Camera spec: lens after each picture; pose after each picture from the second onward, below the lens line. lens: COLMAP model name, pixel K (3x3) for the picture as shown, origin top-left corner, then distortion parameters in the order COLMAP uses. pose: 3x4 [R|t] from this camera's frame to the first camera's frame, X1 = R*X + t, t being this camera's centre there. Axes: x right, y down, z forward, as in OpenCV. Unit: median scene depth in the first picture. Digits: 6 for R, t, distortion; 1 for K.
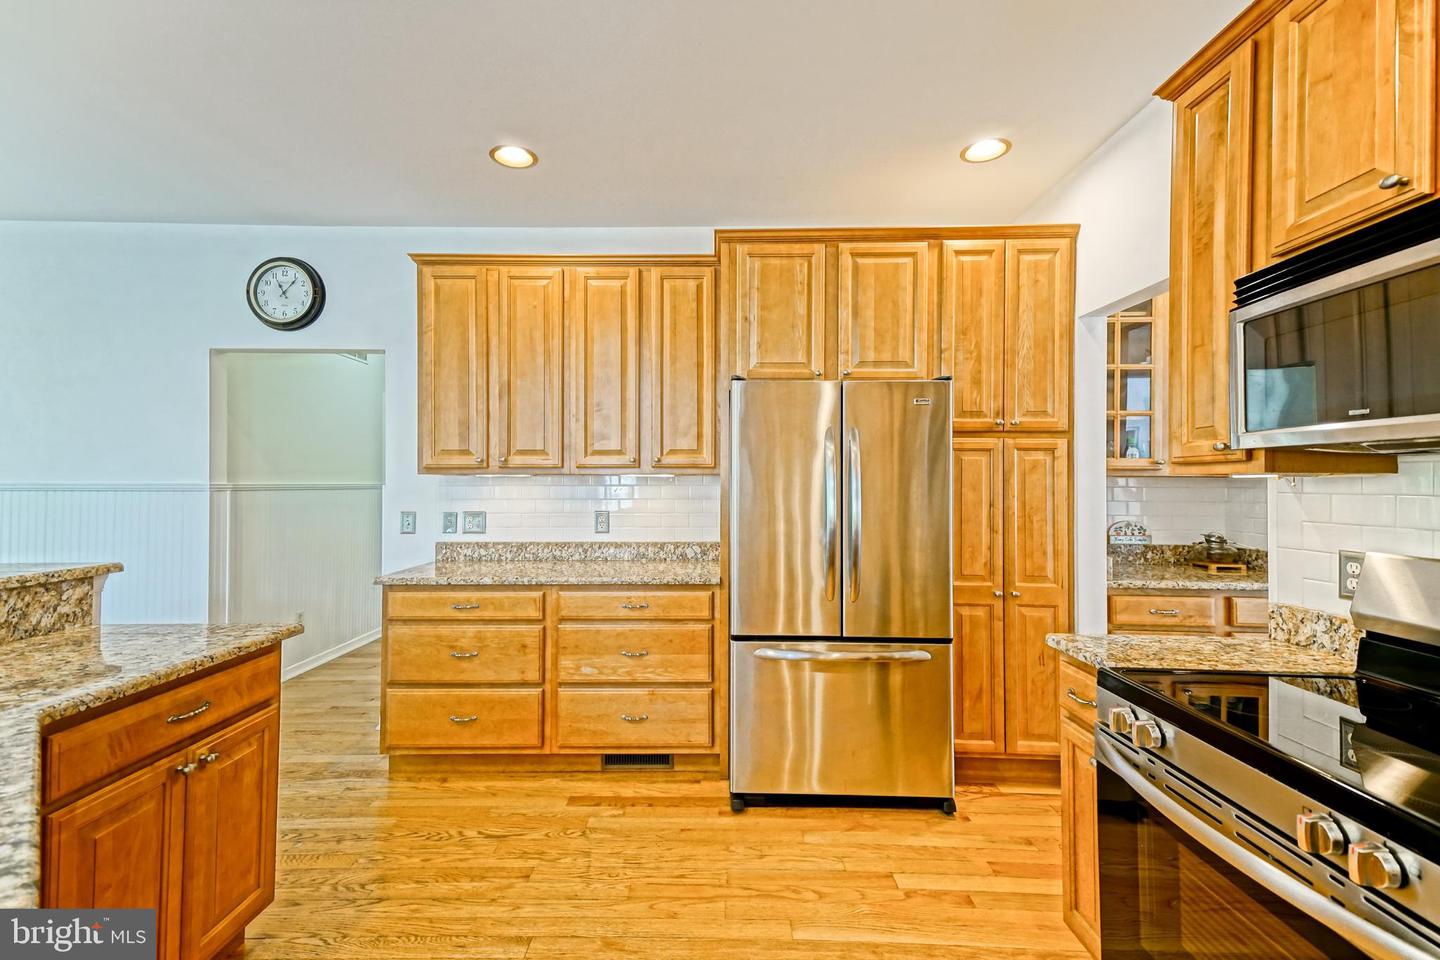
lens RADIAL K [[638.1, 0, 704.9], [0, 638.1, 477.7], [0, 0, 1]] dist [0.048737, -0.005406]
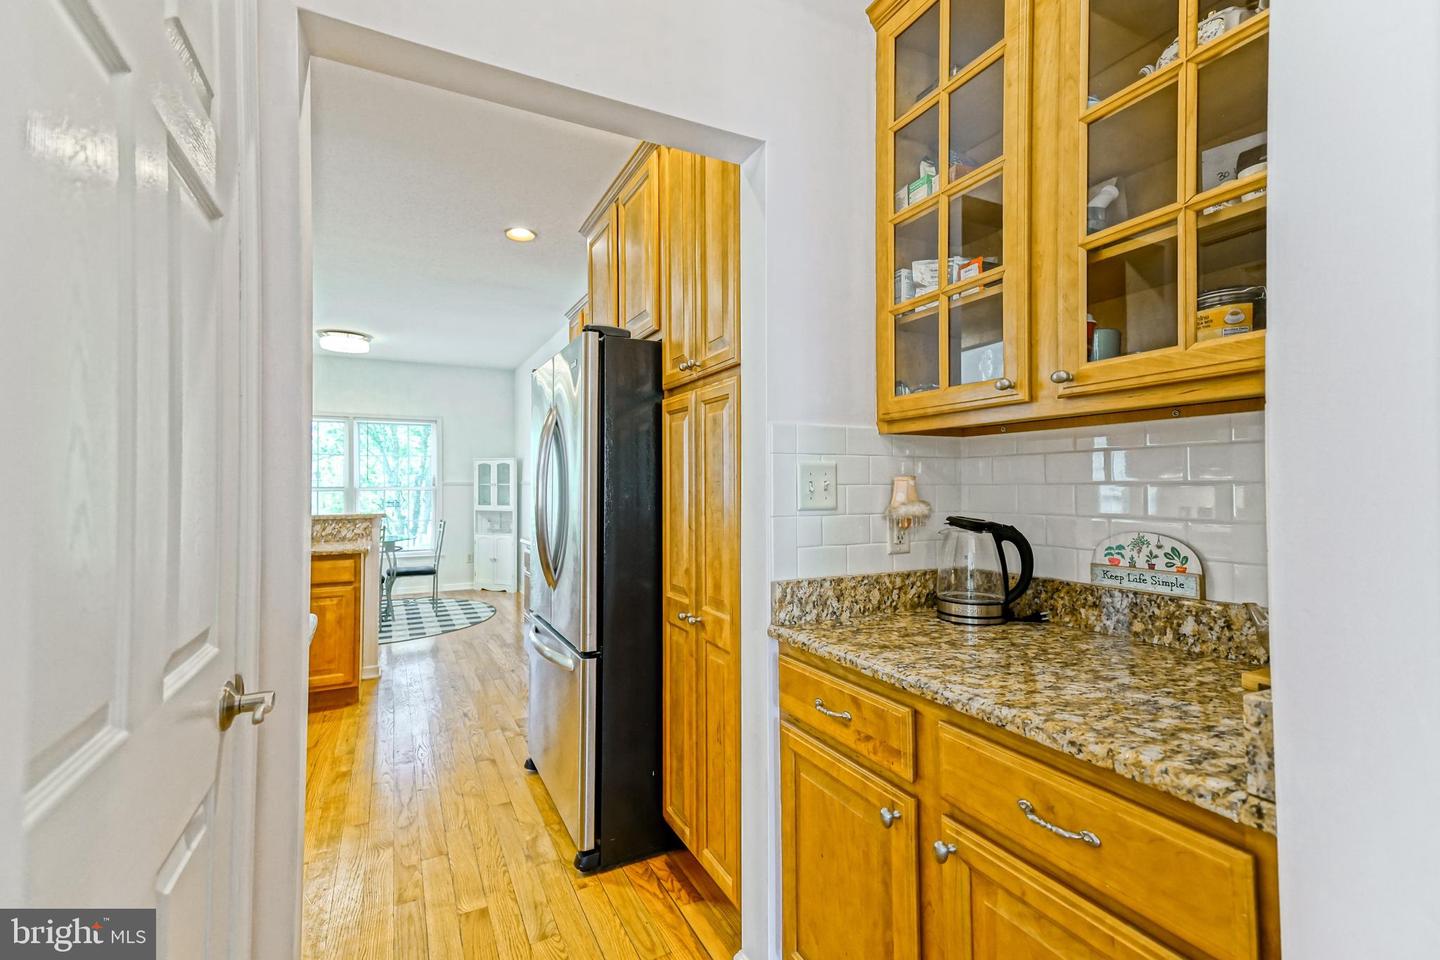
lens RADIAL K [[638.1, 0, 715.1], [0, 638.1, 478.5], [0, 0, 1]] dist [0.048737, -0.005406]
pose [[0.467747, -0.017671, -0.883686, 1.032056], [0.014498, 0.999819, -0.012319, 0.040833], [0.883743, -0.007049, 0.467919, 0.685856]]
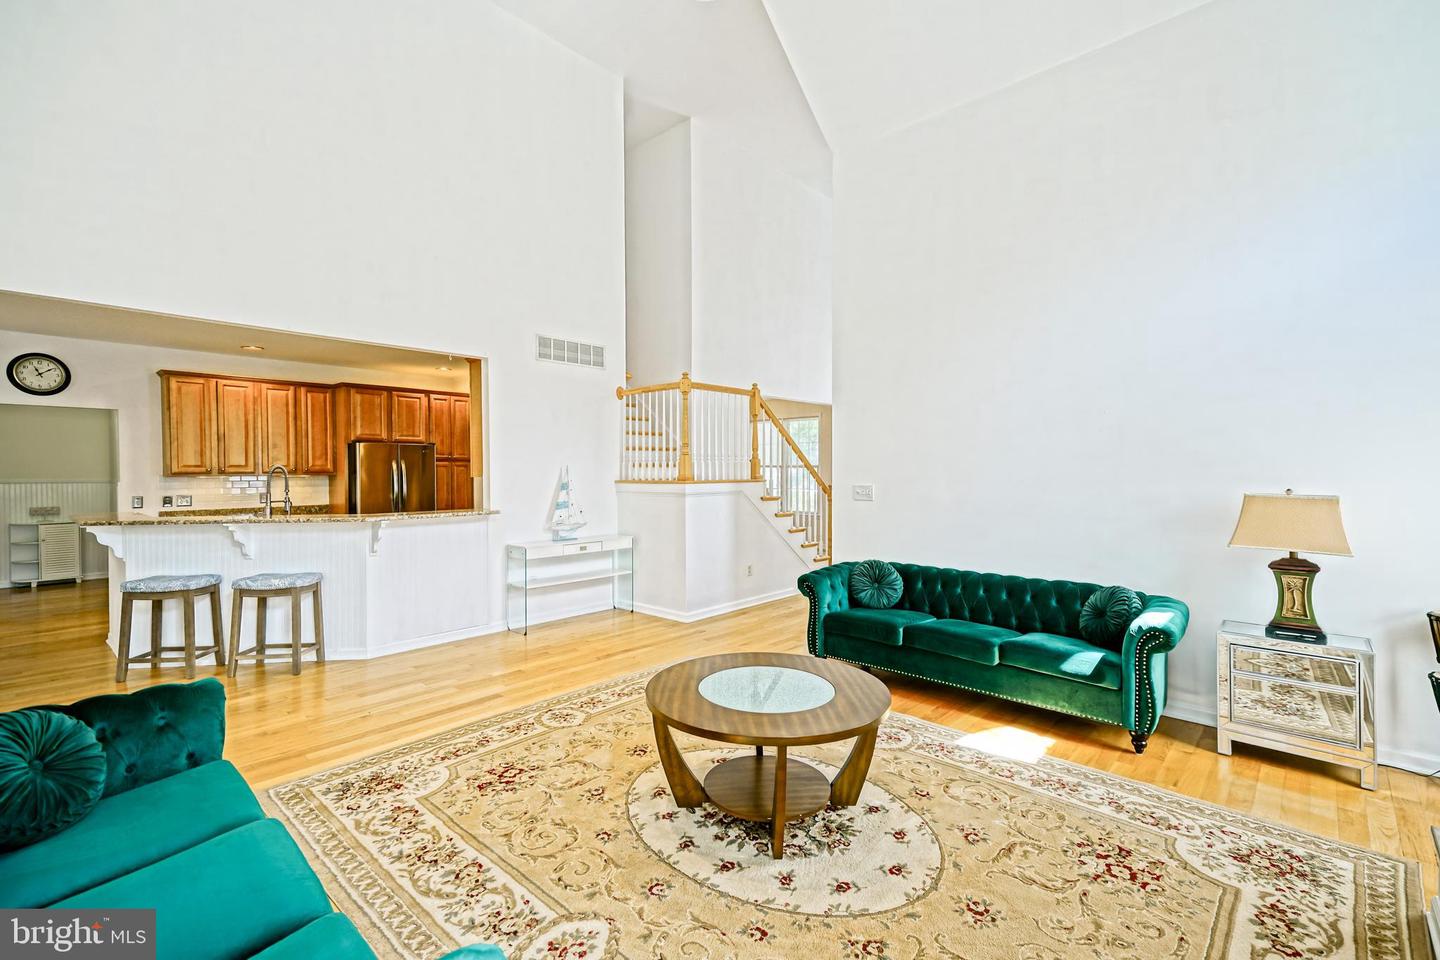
lens RADIAL K [[638.1, 0, 712.8], [0, 638.1, 477.8], [0, 0, 1]] dist [0.048737, -0.005406]
pose [[0.664154, -0.014243, 0.747460, -0.955572], [-0.000540, 0.999809, 0.019532, -0.048624], [-0.747595, -0.013376, 0.664020, -1.878671]]
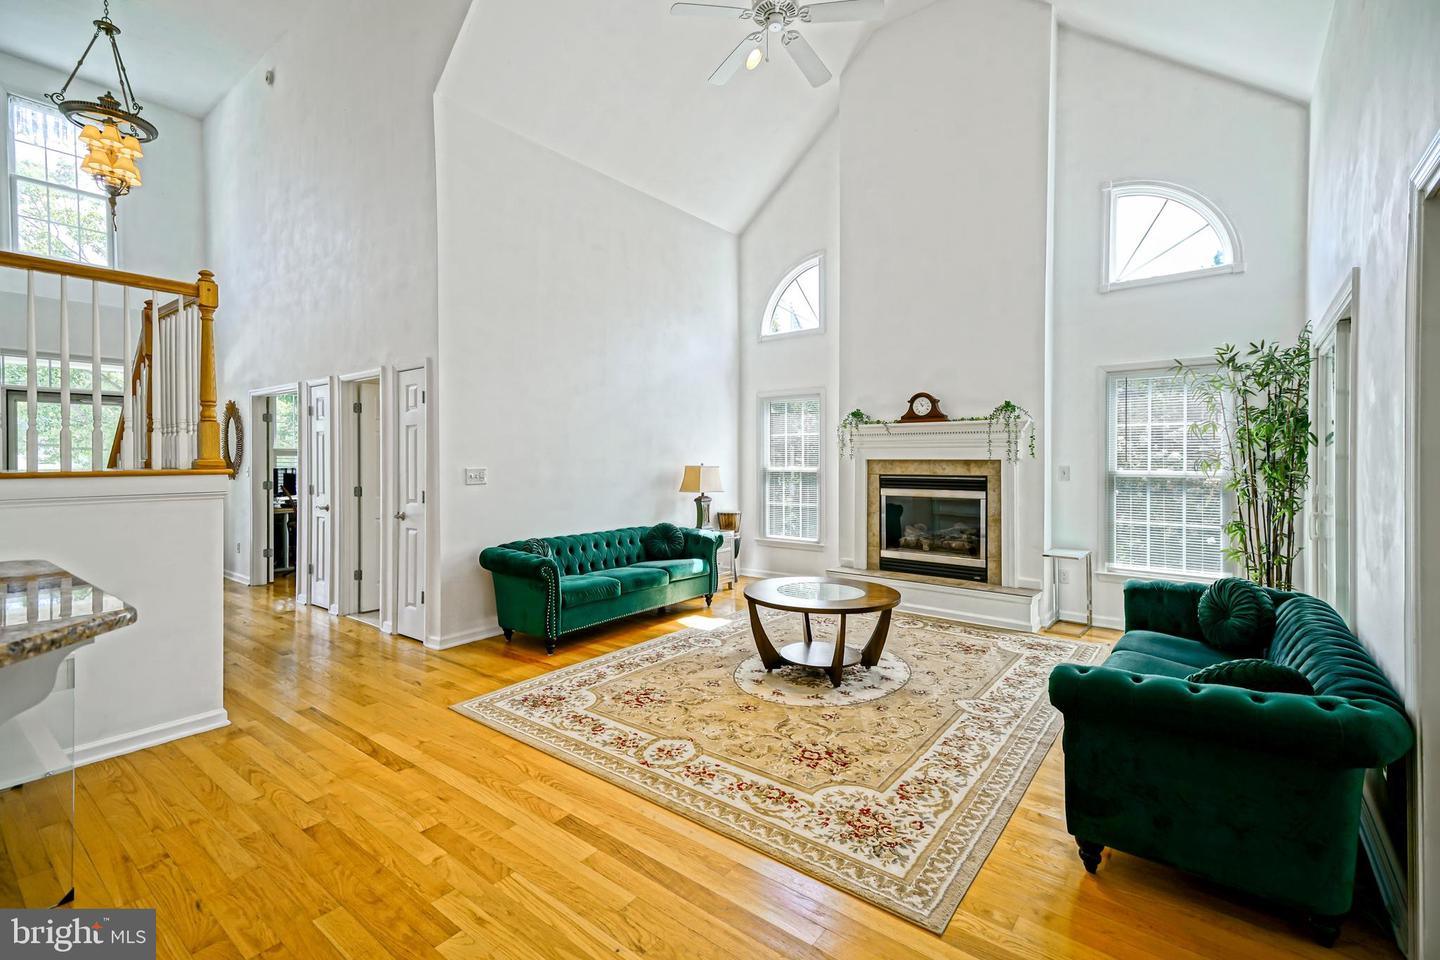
lens RADIAL K [[638.1, 0, 700.1], [0, 638.1, 467.9], [0, 0, 1]] dist [0.048737, -0.005406]
pose [[-0.786816, -0.008156, 0.617133, -0.895607], [0.000171, 0.999910, 0.013434, -0.029083], [-0.617187, 0.010676, -0.786744, -0.041801]]
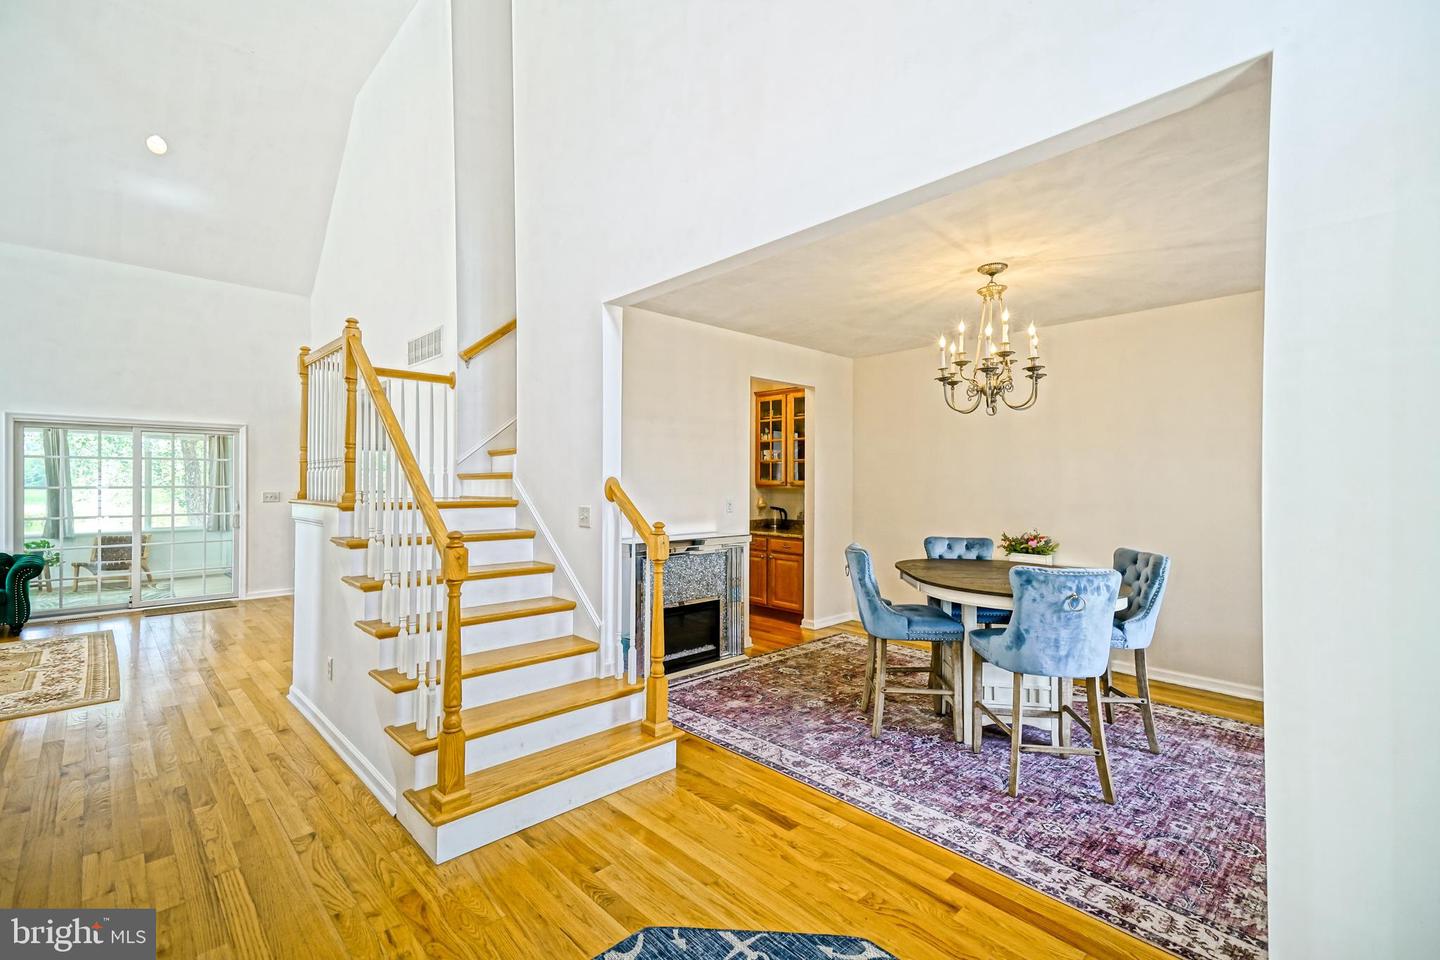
lens RADIAL K [[638.1, 0, 714.7], [0, 638.1, 481.6], [0, 0, 1]] dist [0.048737, -0.005406]
pose [[0.708894, 0.001275, -0.705314, 2.273813], [0.003733, 0.999978, 0.005560, -0.044916], [0.705305, -0.006575, 0.708874, -0.839892]]
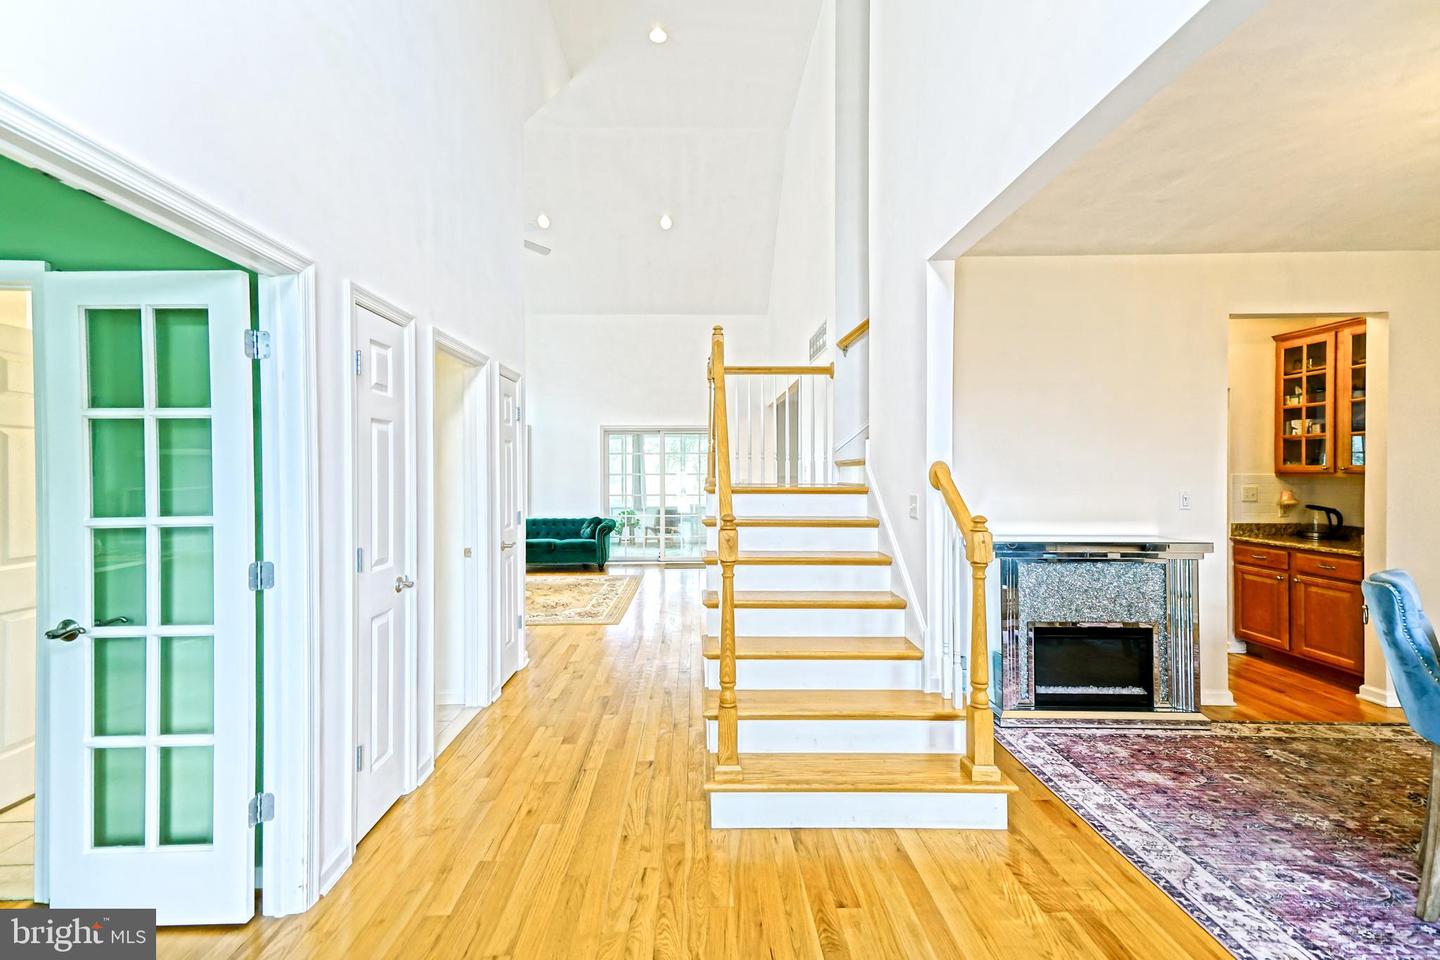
lens RADIAL K [[638.1, 0, 710.8], [0, 638.1, 474.8], [0, 0, 1]] dist [0.048737, -0.005406]
pose [[0.047956, 0.005908, -0.998832, 2.306232], [0.009955, 0.999930, 0.006392, -0.035809], [0.998800, -0.010250, 0.047894, -0.531307]]
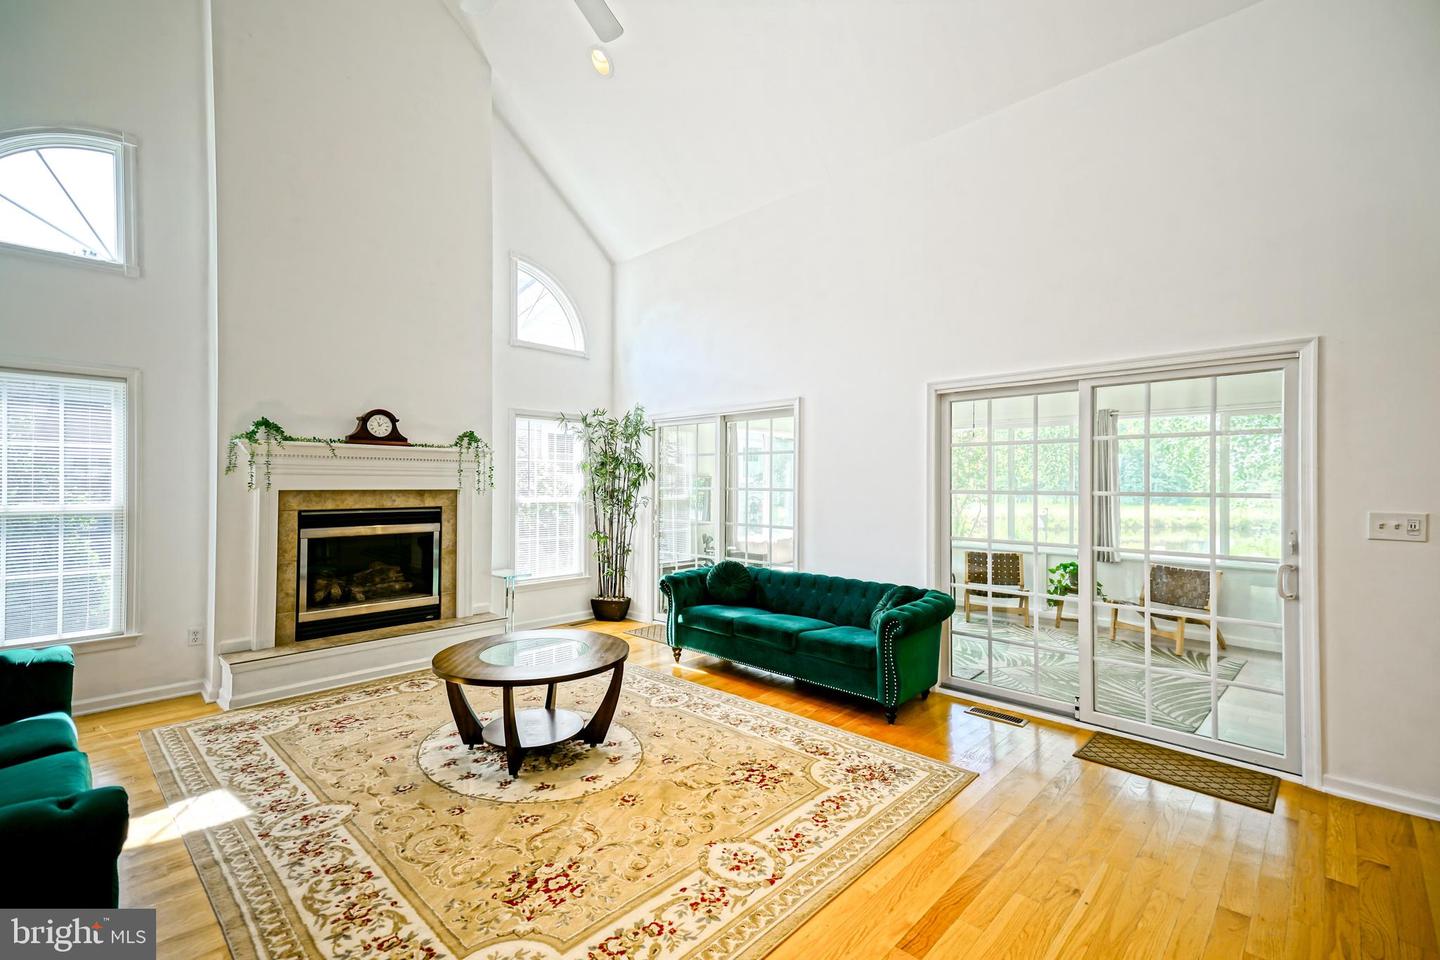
lens RADIAL K [[638.1, 0, 712.8], [0, 638.1, 479.4], [0, 0, 1]] dist [0.048737, -0.005406]
pose [[-0.677377, -0.008920, -0.735582, 0.425256], [0.000166, 0.999925, -0.012278, -0.033081], [0.735636, -0.008439, -0.677324, -0.289267]]
